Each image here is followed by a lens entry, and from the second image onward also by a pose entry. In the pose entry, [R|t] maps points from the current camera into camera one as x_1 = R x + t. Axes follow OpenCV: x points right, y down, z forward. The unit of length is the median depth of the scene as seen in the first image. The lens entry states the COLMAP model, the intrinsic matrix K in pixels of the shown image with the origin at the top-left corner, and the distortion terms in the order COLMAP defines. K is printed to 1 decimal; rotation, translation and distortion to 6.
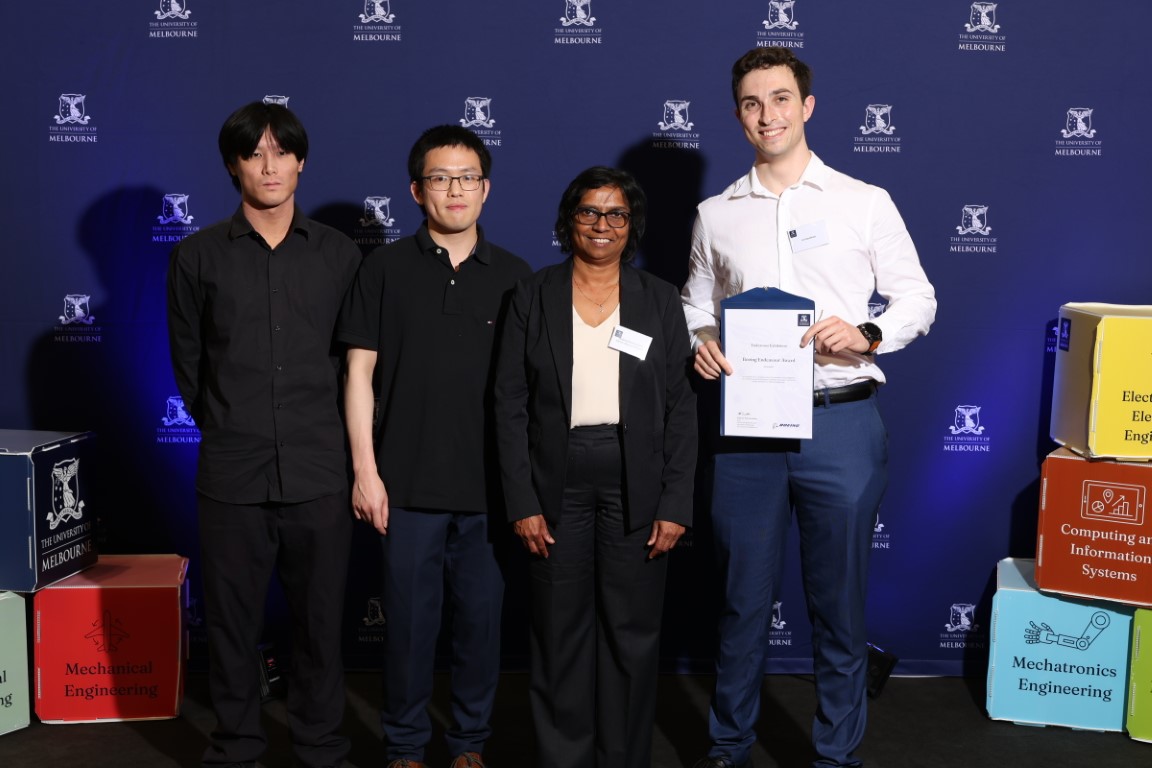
lens RADIAL K [[1717.1, 0, 576.2], [0, 1717.1, 384.2], [0, 0, 1]] dist [-0.015672, 0.000000]
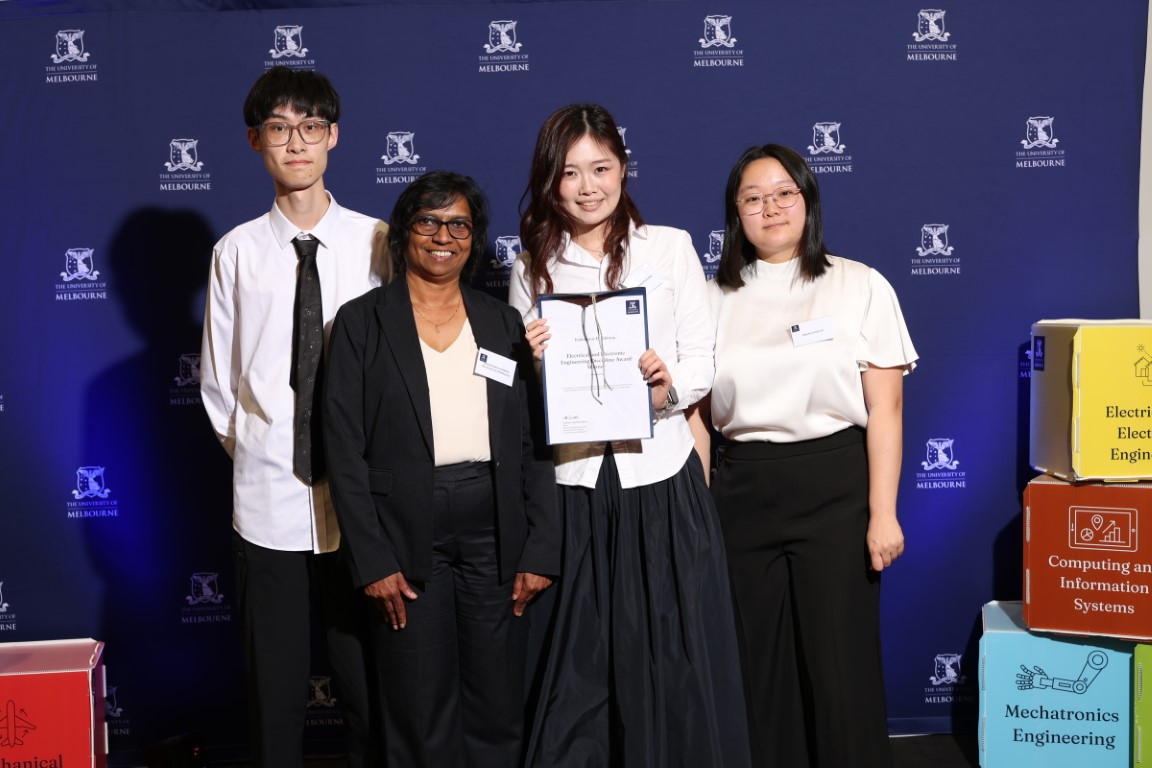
lens RADIAL K [[1687.1, 0, 577.1], [0, 1687.1, 383.5], [0, 0, 1]] dist [-0.010121, 0.000000]
pose [[0.998912, -0.044487, 0.014024, 0.021427], [0.045322, 0.996771, -0.066287, 0.036936], [-0.011030, 0.066851, 0.997702, 0.092815]]
